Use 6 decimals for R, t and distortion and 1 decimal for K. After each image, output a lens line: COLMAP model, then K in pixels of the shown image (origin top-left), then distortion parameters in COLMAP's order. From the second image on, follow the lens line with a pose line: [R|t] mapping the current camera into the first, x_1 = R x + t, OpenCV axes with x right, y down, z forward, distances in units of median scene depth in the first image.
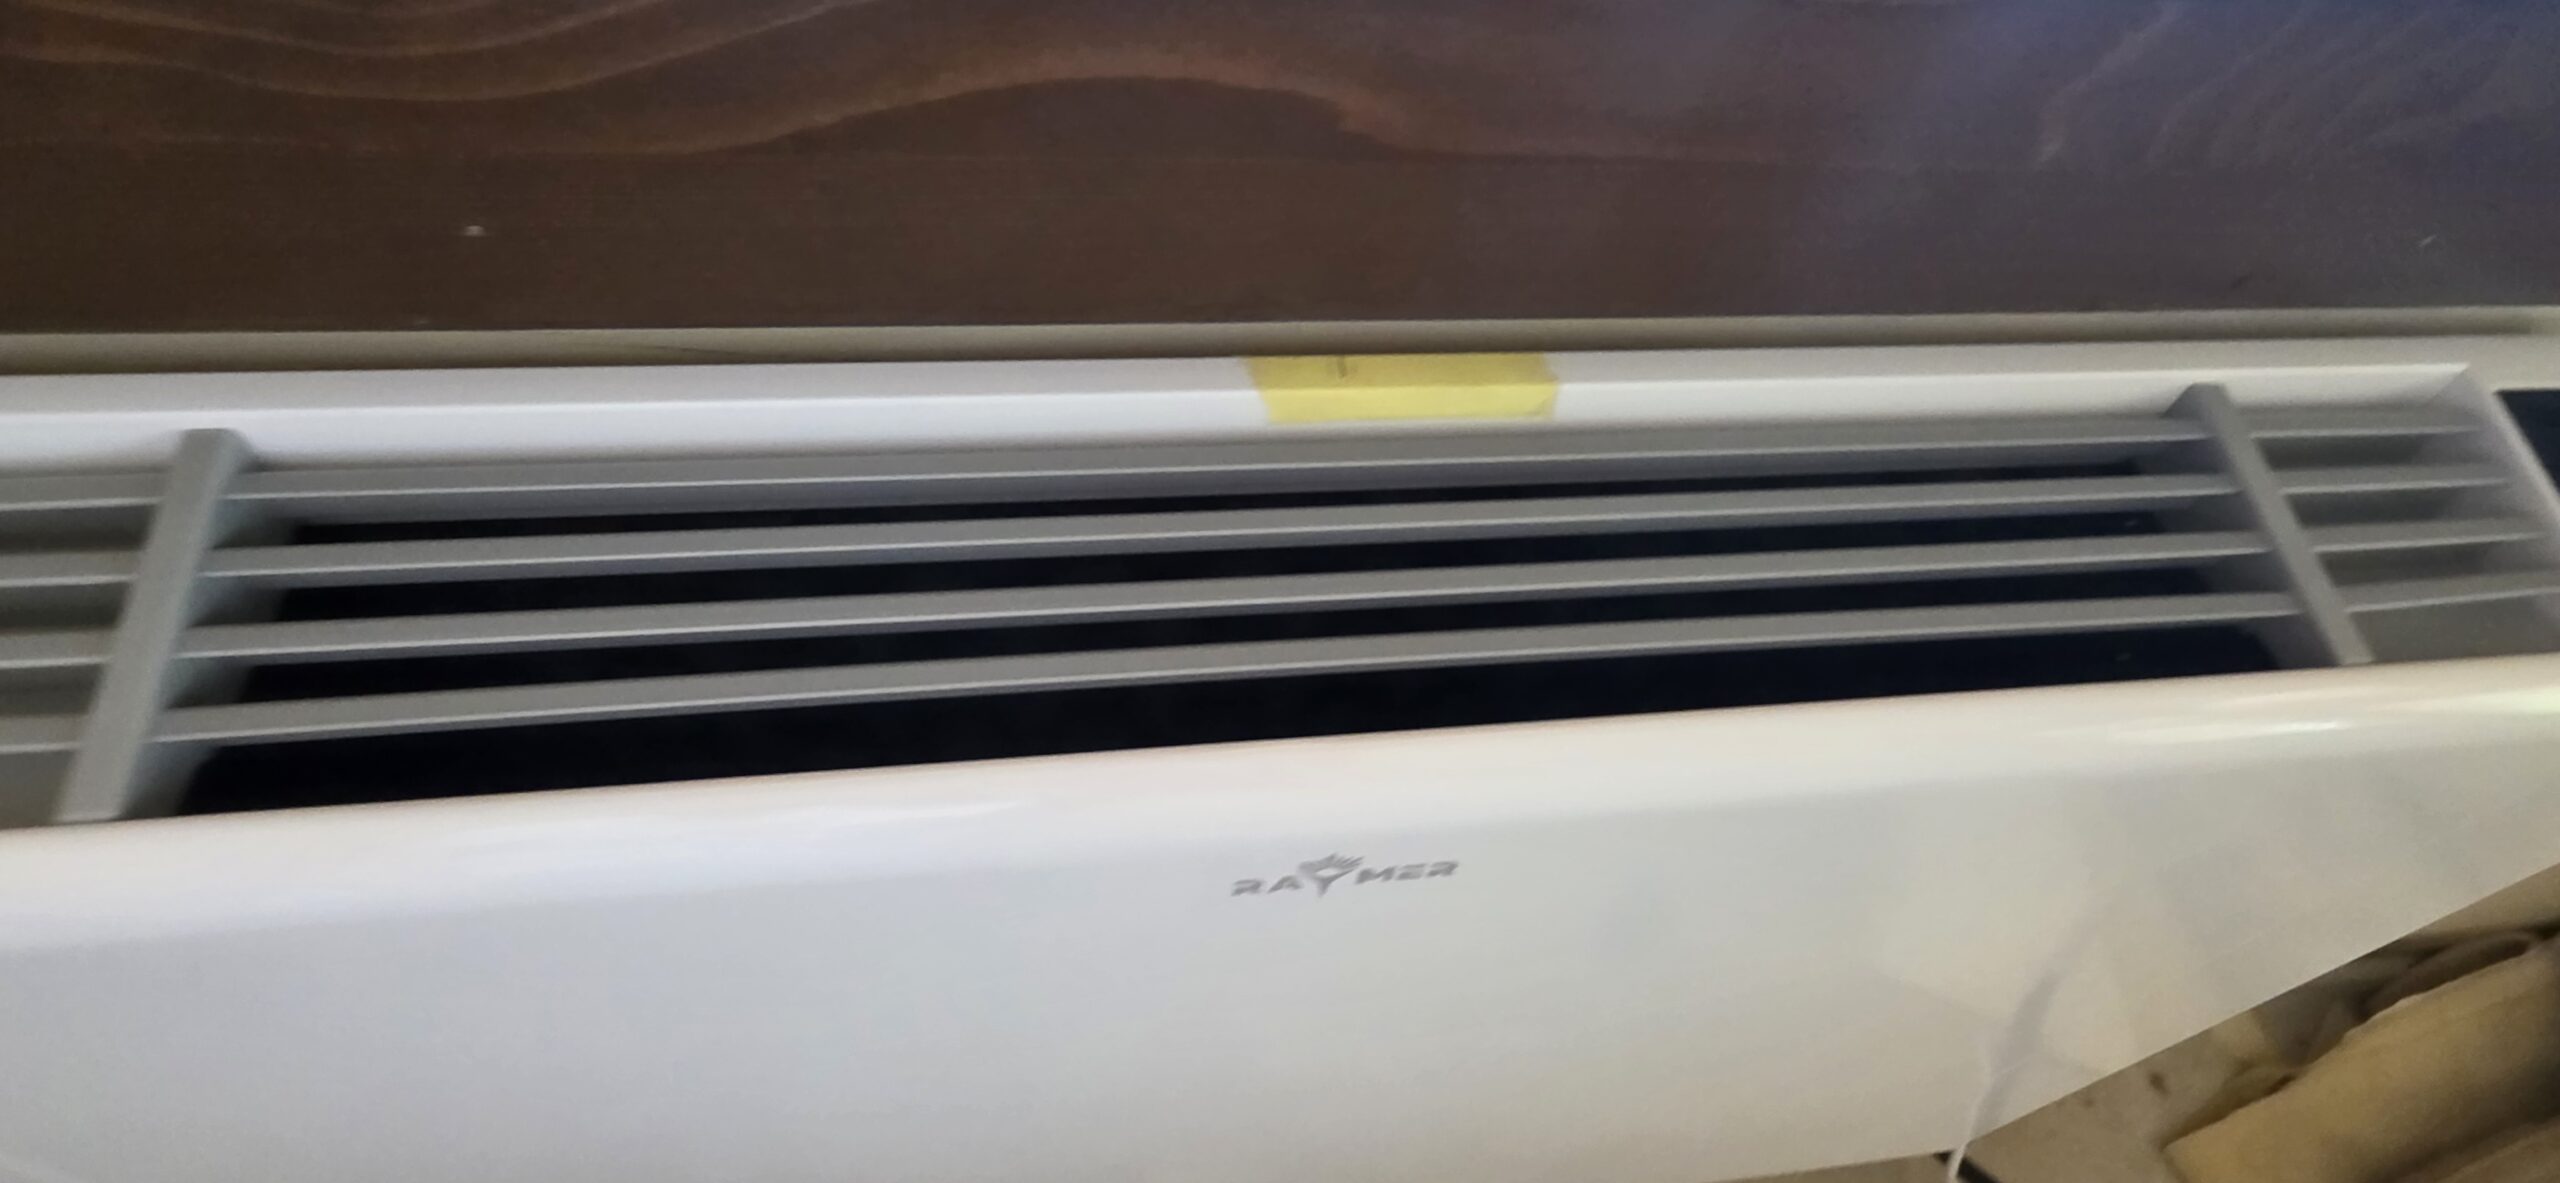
lens RADIAL K [[1245.0, 0, 1266.0], [0, 1245.0, 564.8], [0, 0, 1]] dist [-0.008374, 0.004410]
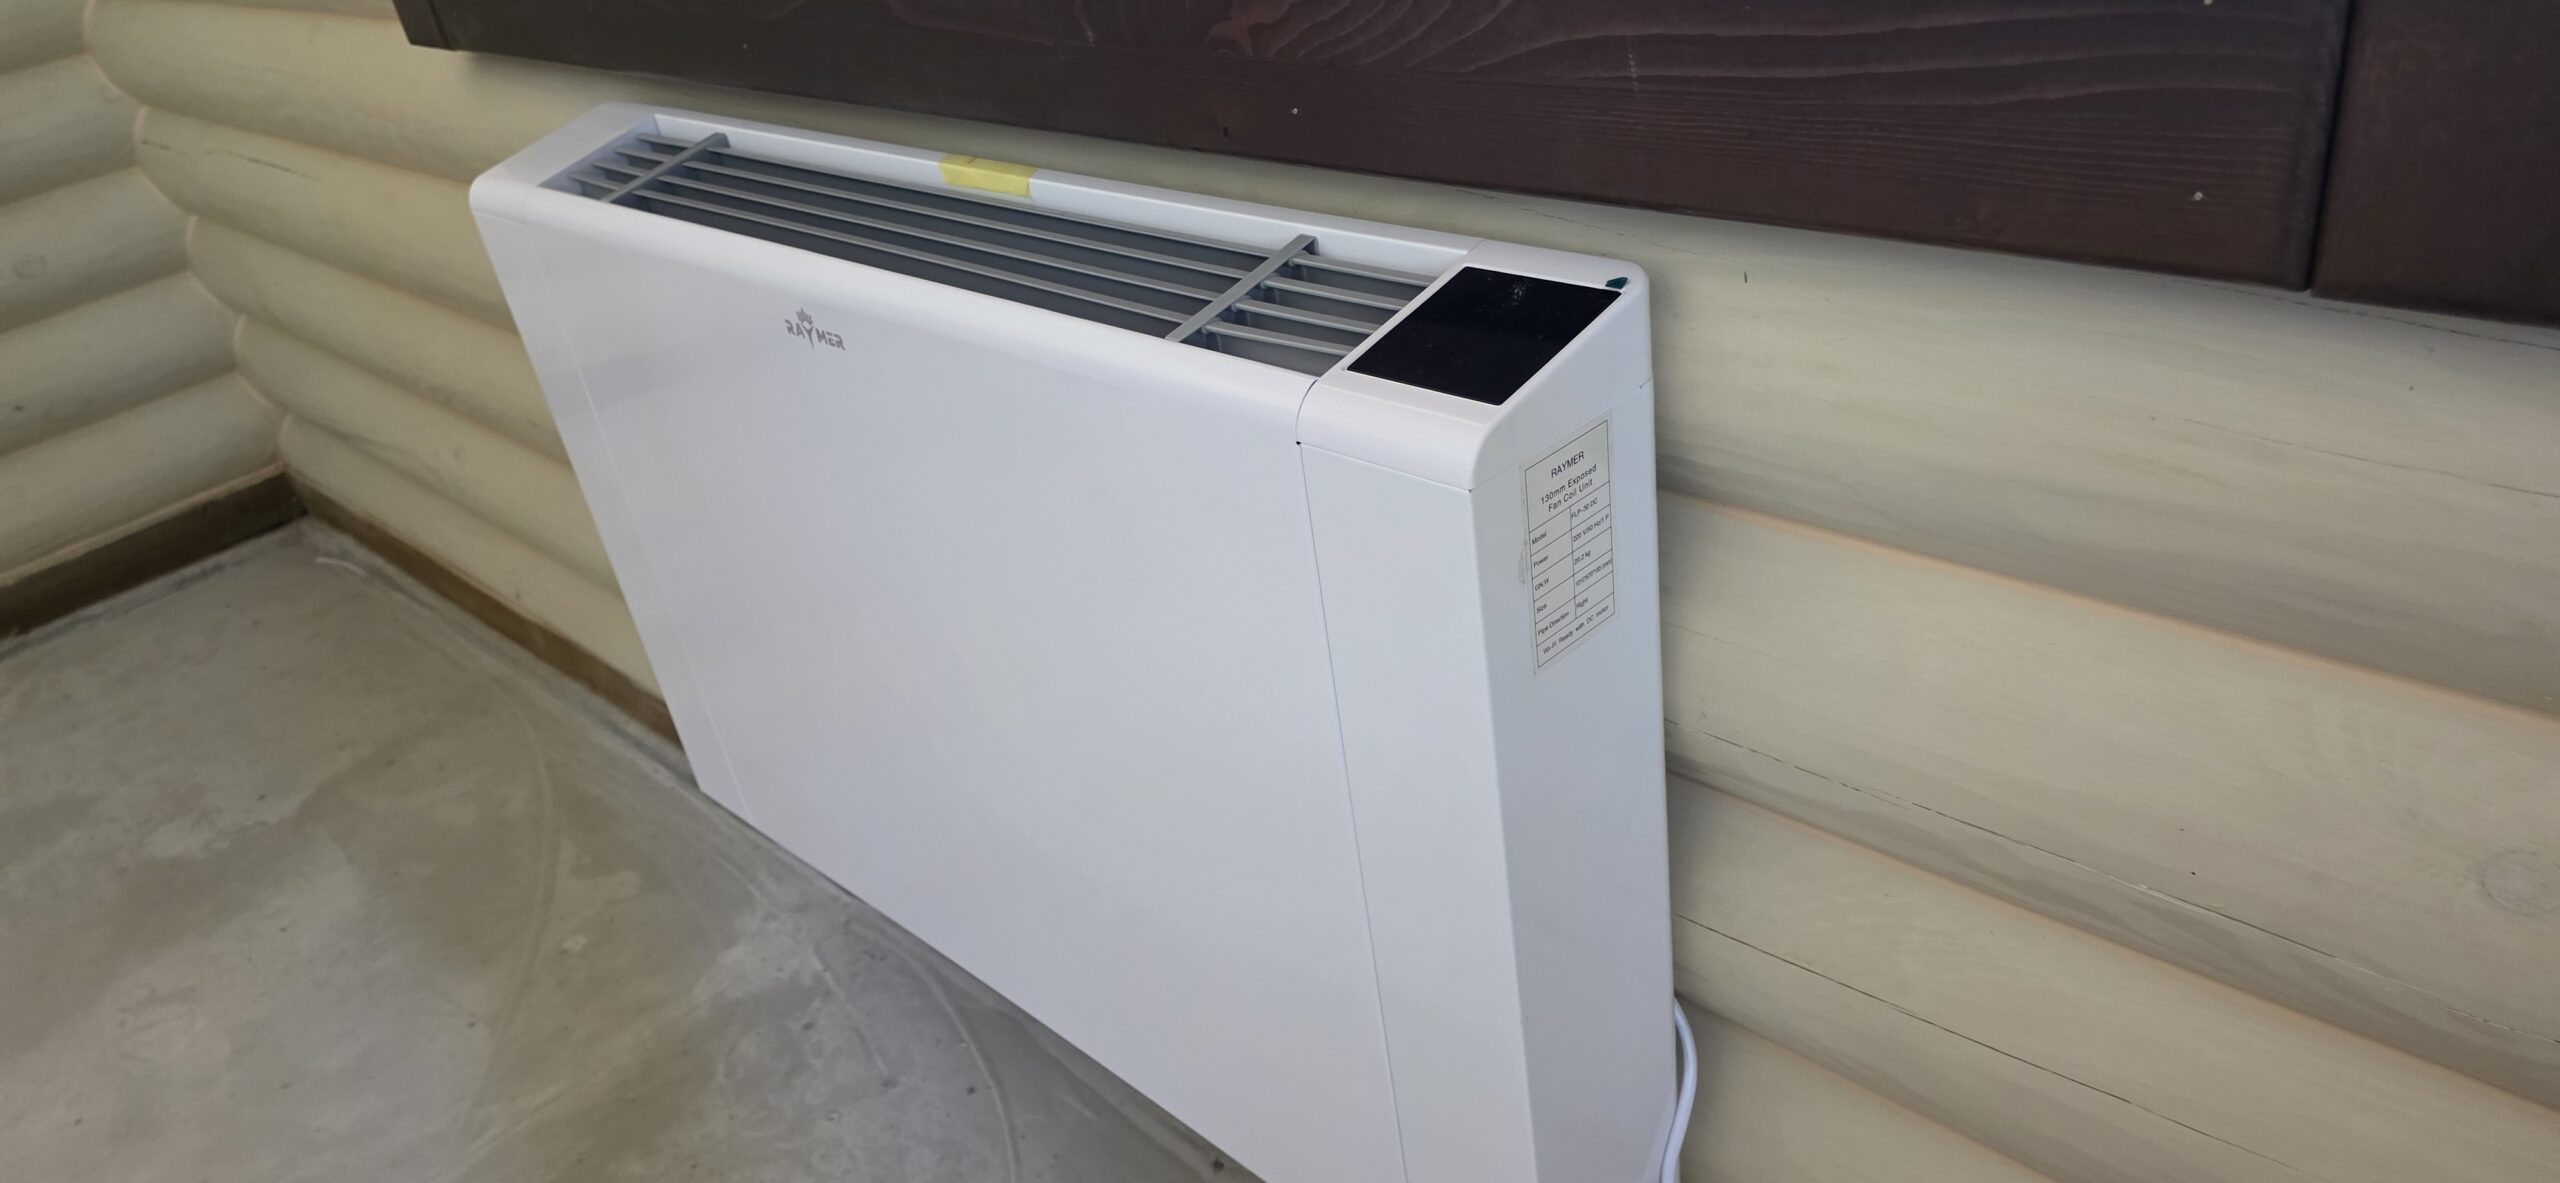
lens RADIAL K [[1756.0, 0, 1250.3], [0, 1756.0, 621.3], [0, 0, 1]] dist [0.048586, -0.059941]
pose [[0.573403, 0.236942, -0.784262, 3.120711], [-0.496533, 0.861930, -0.102627, 0.636416], [0.651662, 0.448259, 0.611883, -0.178207]]
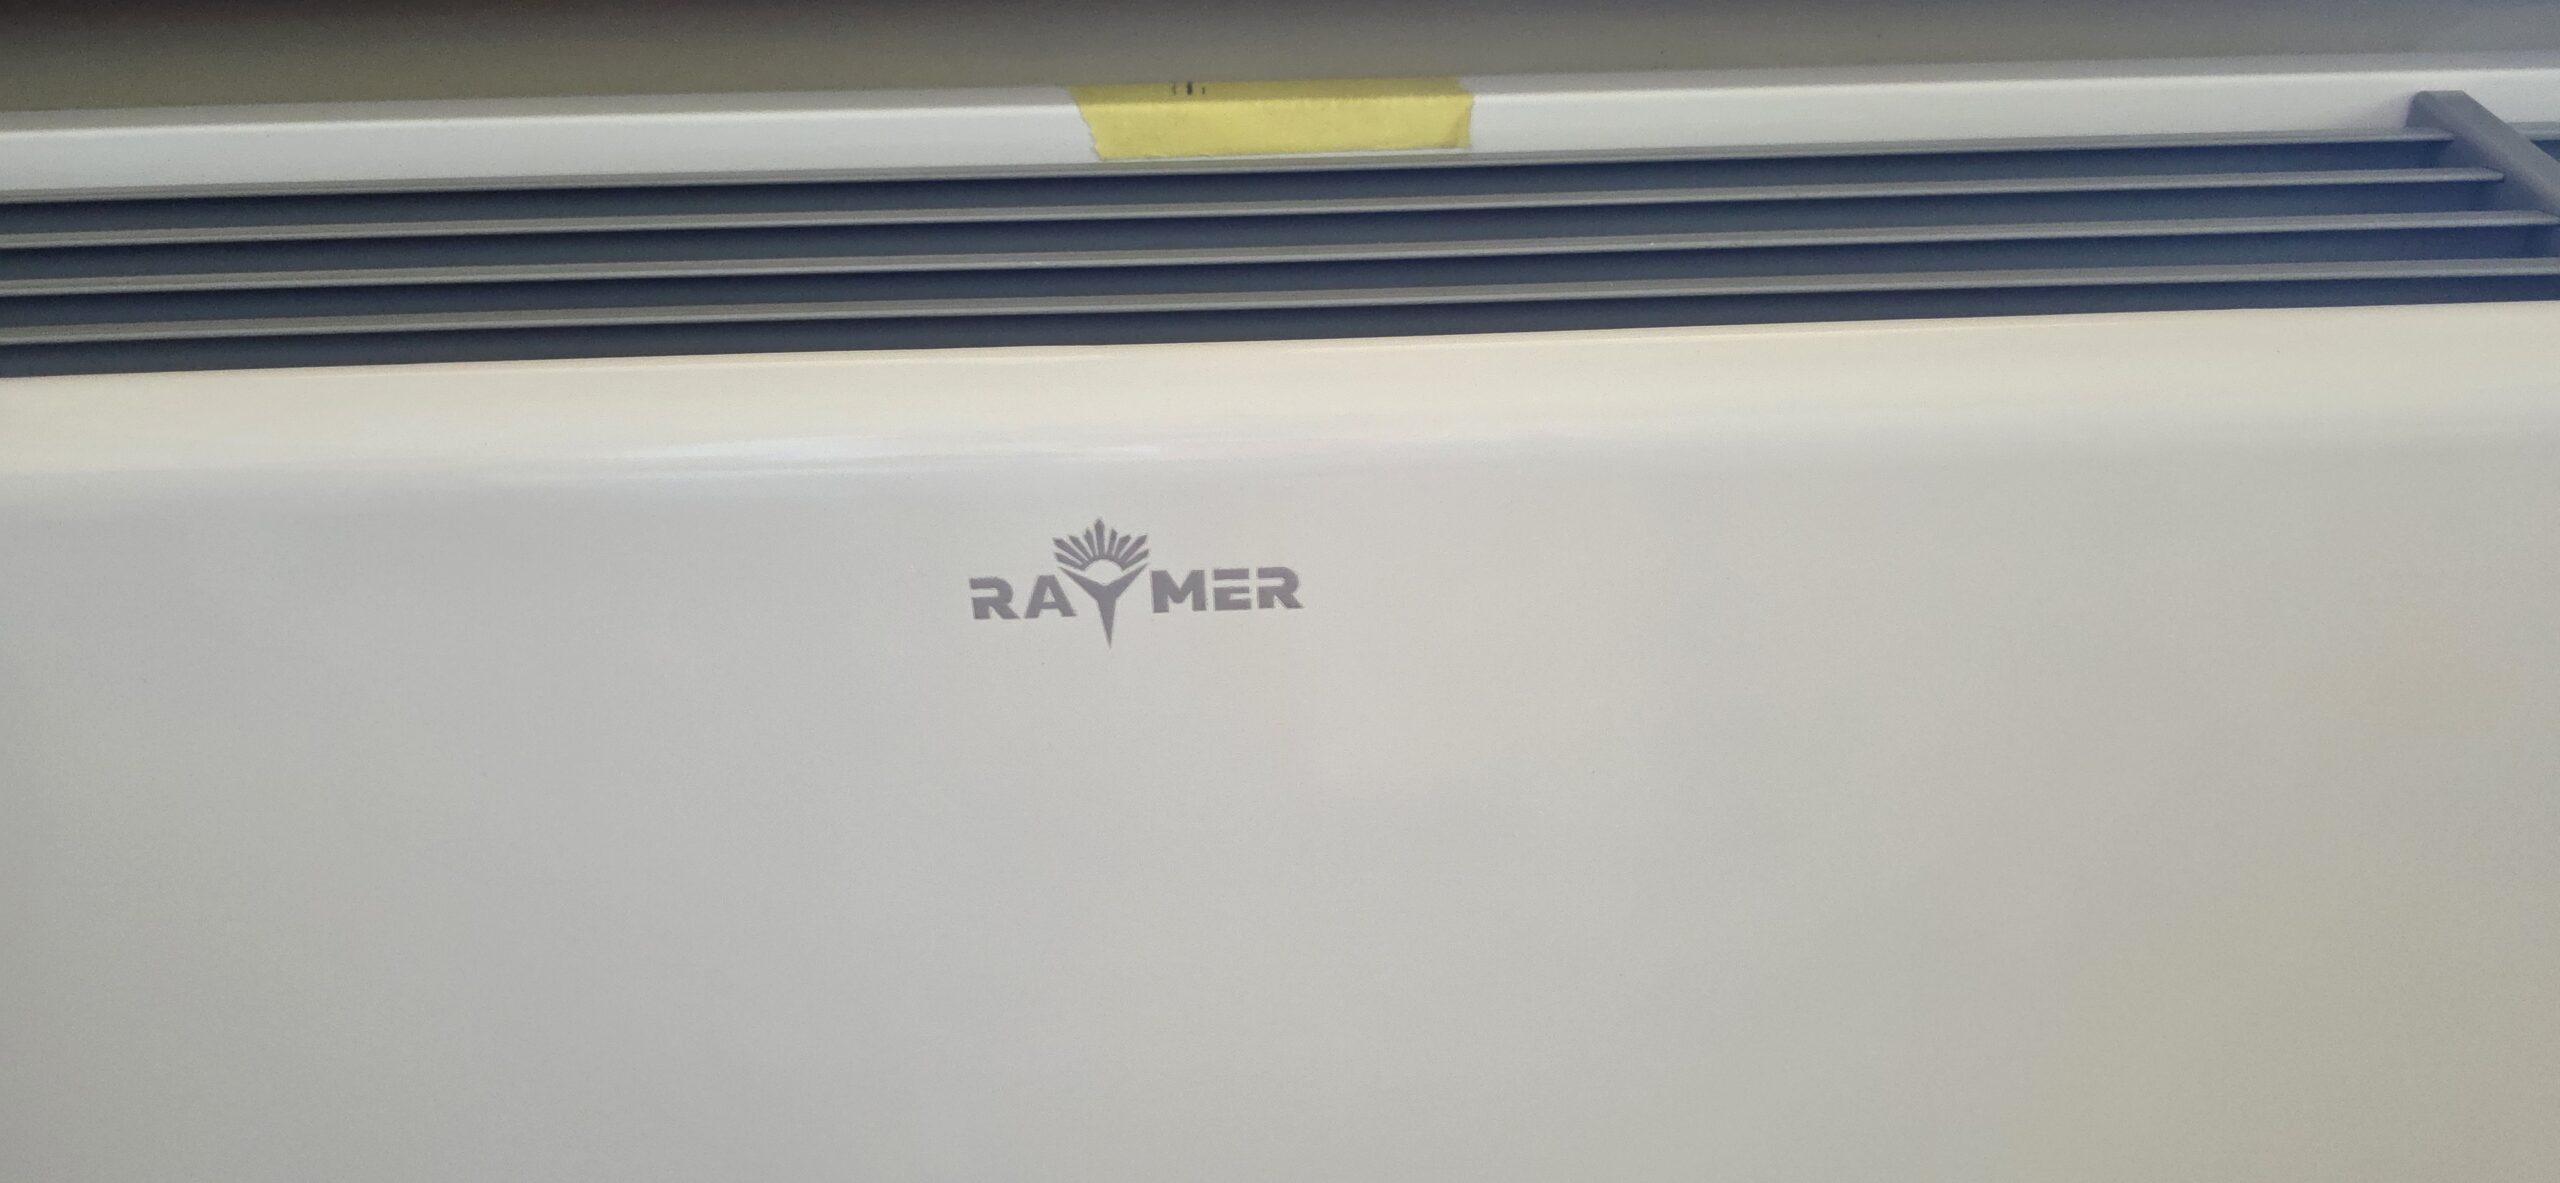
lens RADIAL K [[1756.0, 0, 1296.7], [0, 1756.0, 600.1], [0, 0, 1]] dist [0.048586, -0.059941]
pose [[0.987132, -0.058826, -0.148697, 0.305935], [-0.008241, 0.909929, -0.414682, 0.675725], [0.159698, 0.410571, 0.897735, 0.133218]]
